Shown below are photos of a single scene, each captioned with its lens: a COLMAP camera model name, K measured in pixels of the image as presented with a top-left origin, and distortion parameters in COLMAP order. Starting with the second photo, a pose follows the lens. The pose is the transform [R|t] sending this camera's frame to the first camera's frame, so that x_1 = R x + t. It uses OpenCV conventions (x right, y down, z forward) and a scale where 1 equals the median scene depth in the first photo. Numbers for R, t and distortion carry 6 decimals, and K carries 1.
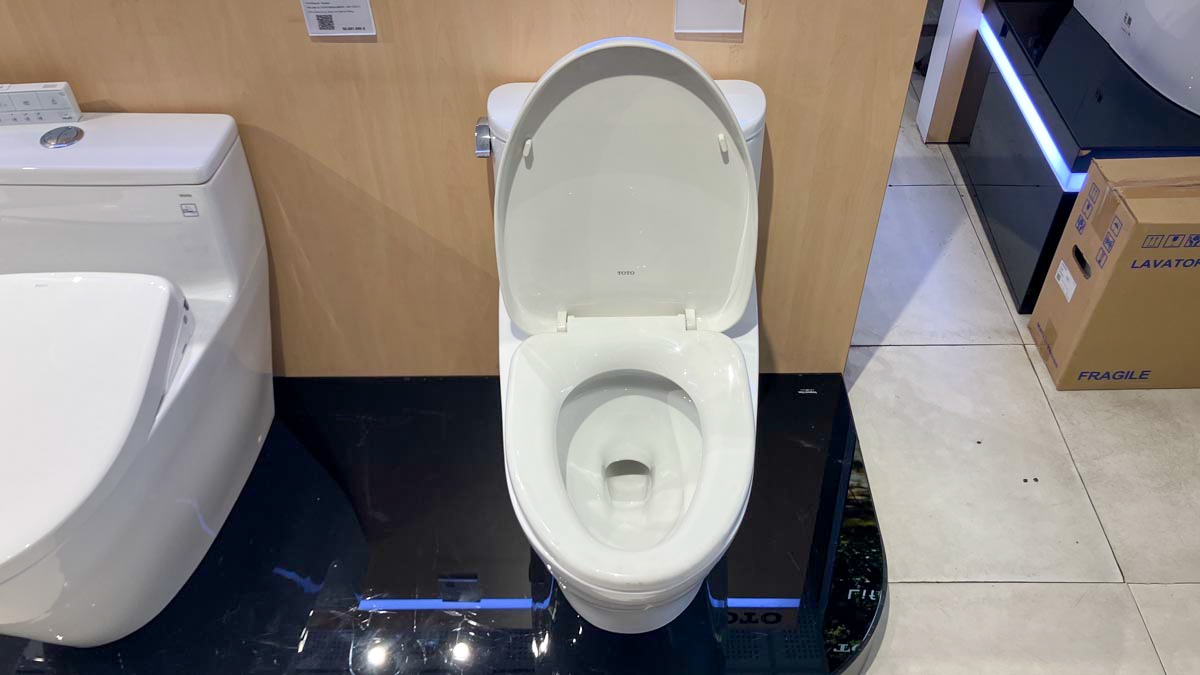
lens RADIAL K [[952.7, 0, 600.0], [0, 952.7, 337.5], [0, 0, 1]] dist [0.001977, 0.002432]
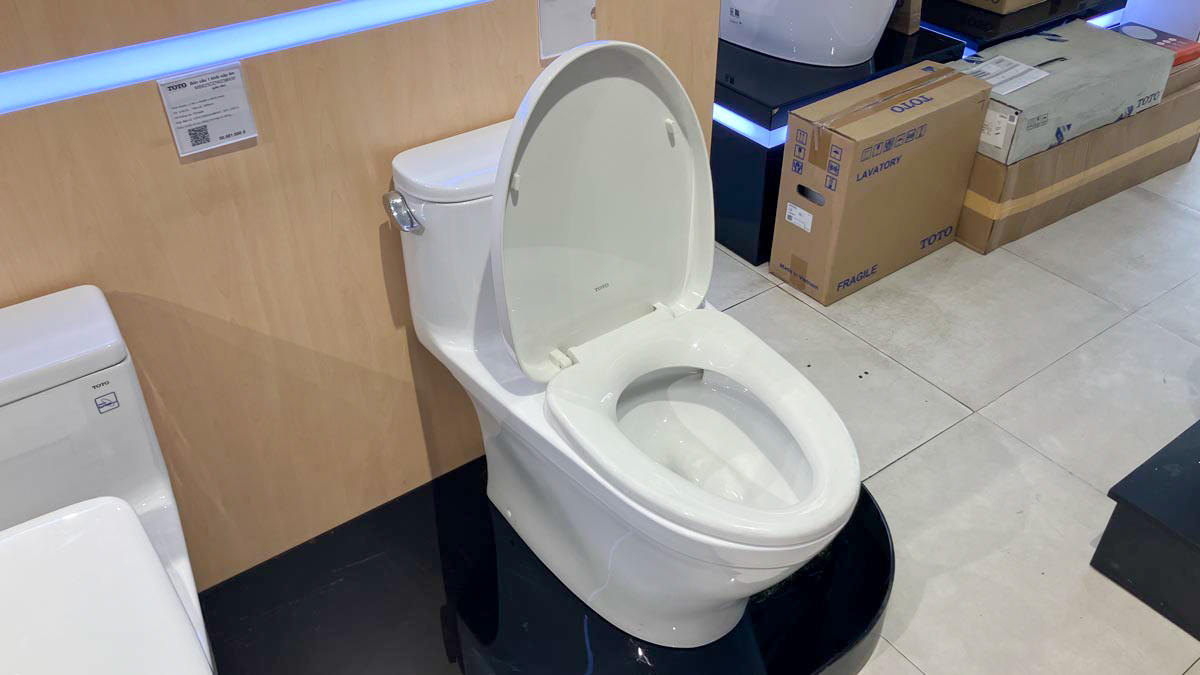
lens RADIAL K [[950.3, 0, 600.0], [0, 950.3, 337.5], [0, 0, 1]] dist [0.009696, 0.006659]
pose [[0.810711, -0.353651, 0.466560, -0.415353], [0.409480, 0.912097, -0.020159, -0.000776], [-0.418418, 0.207390, 0.884260, 0.118121]]
